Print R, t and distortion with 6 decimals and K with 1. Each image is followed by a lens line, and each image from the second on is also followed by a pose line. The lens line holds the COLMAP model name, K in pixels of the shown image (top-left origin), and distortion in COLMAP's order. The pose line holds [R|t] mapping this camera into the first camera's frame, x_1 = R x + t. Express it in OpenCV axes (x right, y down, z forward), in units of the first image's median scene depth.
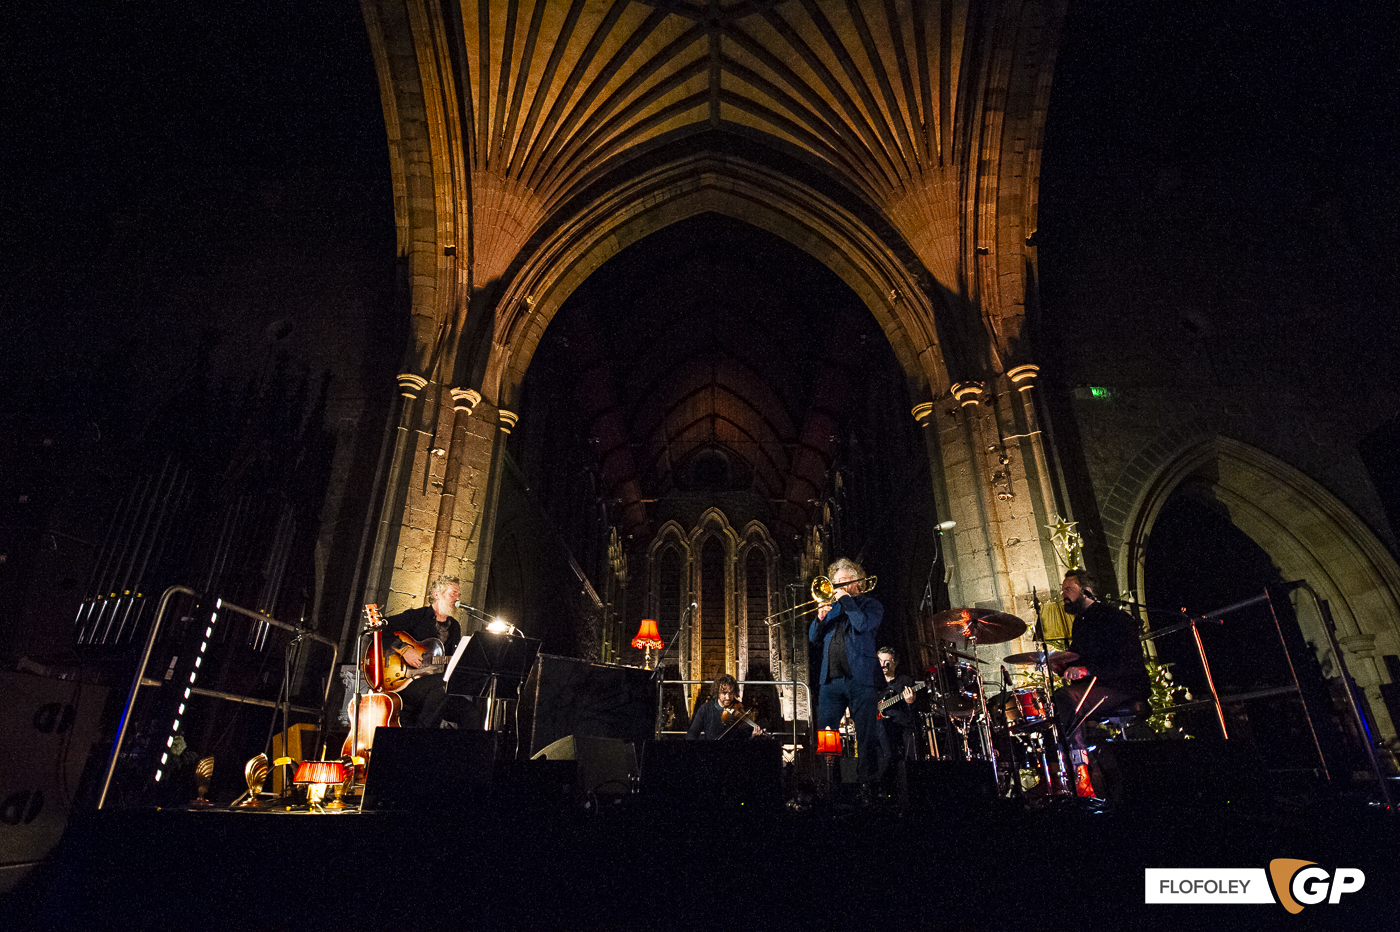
lens RADIAL K [[696.1, 0, 700.0], [0, 696.1, 466.0], [0, 0, 1]] dist [0.002335, 0.000868]
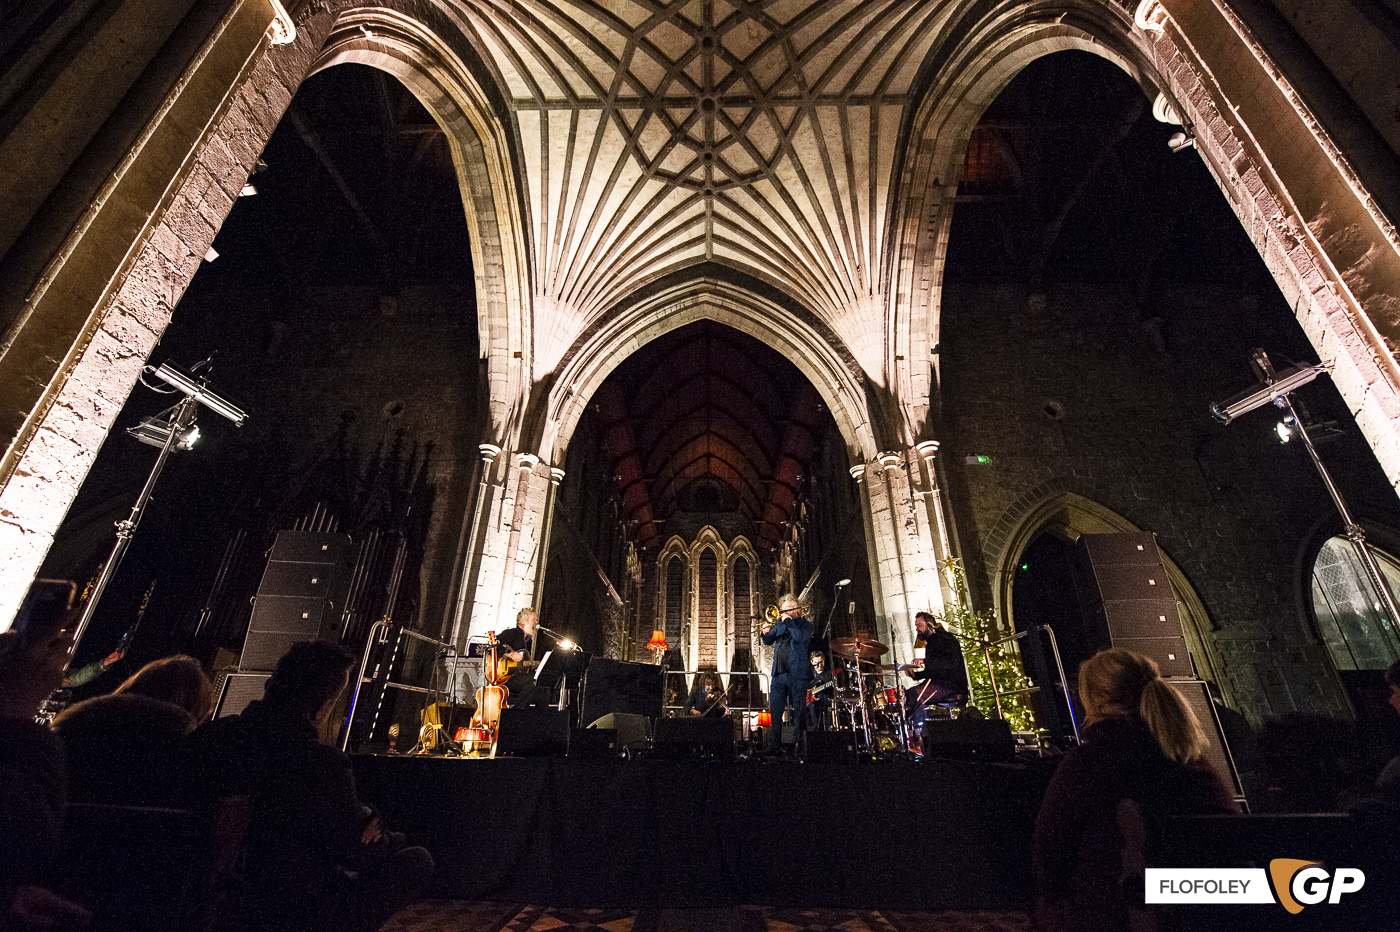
lens RADIAL K [[569.7, 0, 700.0], [0, 569.7, 466.0], [0, 0, 1]] dist [-0.000679, -0.000096]
pose [[0.999976, 0.006905, -0.000679, 0.007886], [-0.006919, 0.999707, -0.023207, -0.060584], [0.000518, 0.023212, 0.999730, -0.131085]]
